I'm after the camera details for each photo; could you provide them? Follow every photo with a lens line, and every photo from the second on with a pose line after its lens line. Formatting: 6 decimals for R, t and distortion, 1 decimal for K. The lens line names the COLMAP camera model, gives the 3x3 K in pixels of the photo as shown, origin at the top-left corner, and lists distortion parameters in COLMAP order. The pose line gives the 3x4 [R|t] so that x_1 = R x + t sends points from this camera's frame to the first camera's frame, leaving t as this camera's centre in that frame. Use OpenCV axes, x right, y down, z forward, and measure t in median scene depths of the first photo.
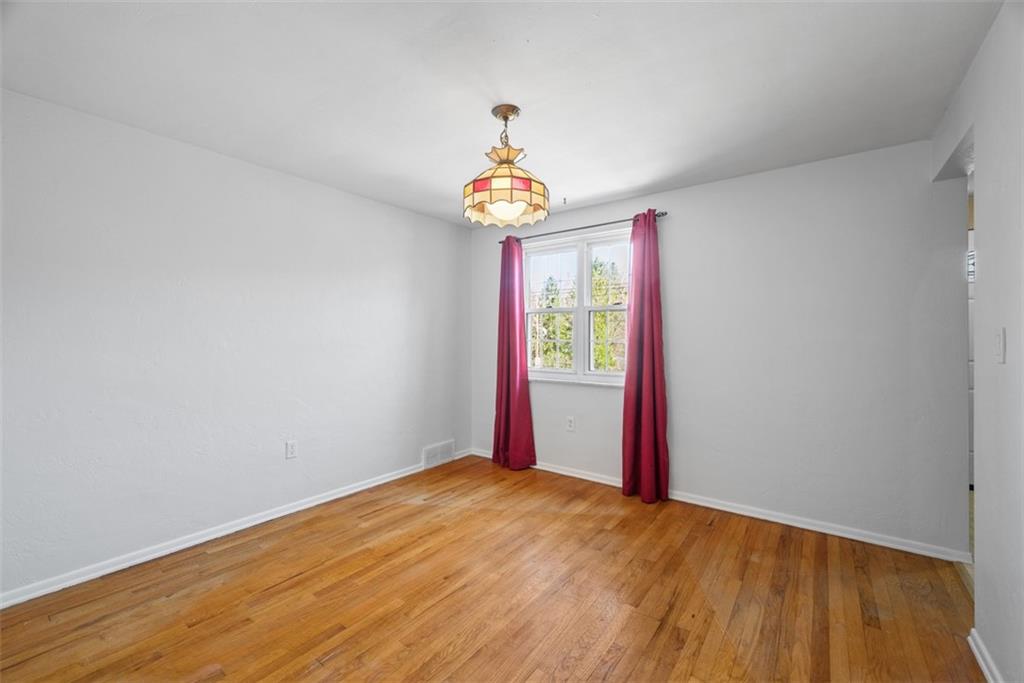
lens RADIAL K [[429.1, 0, 512.2], [0, 429.1, 339.8], [0, 0, 1]] dist [0.002188, -0.000265]
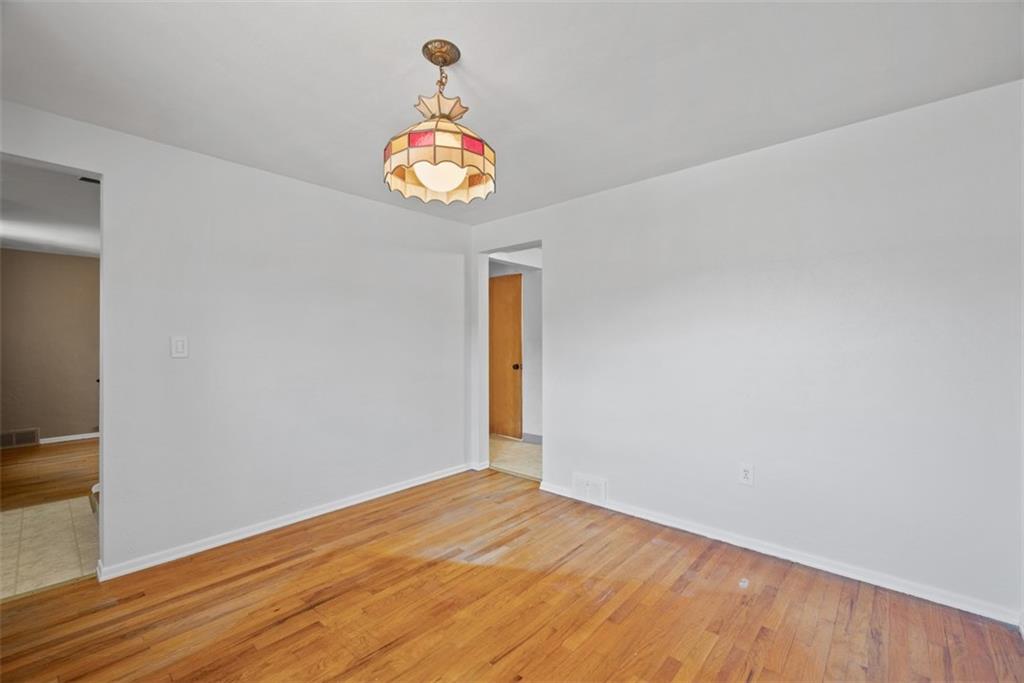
lens RADIAL K [[429.1, 0, 511.3], [0, 429.1, 342.1], [0, 0, 1]] dist [0.002188, -0.000265]
pose [[-0.995559, 0.000309, 0.094138, -0.249181], [-0.000005, 0.999994, -0.003342, -0.003258], [-0.094138, -0.003328, -0.995554, 2.041591]]
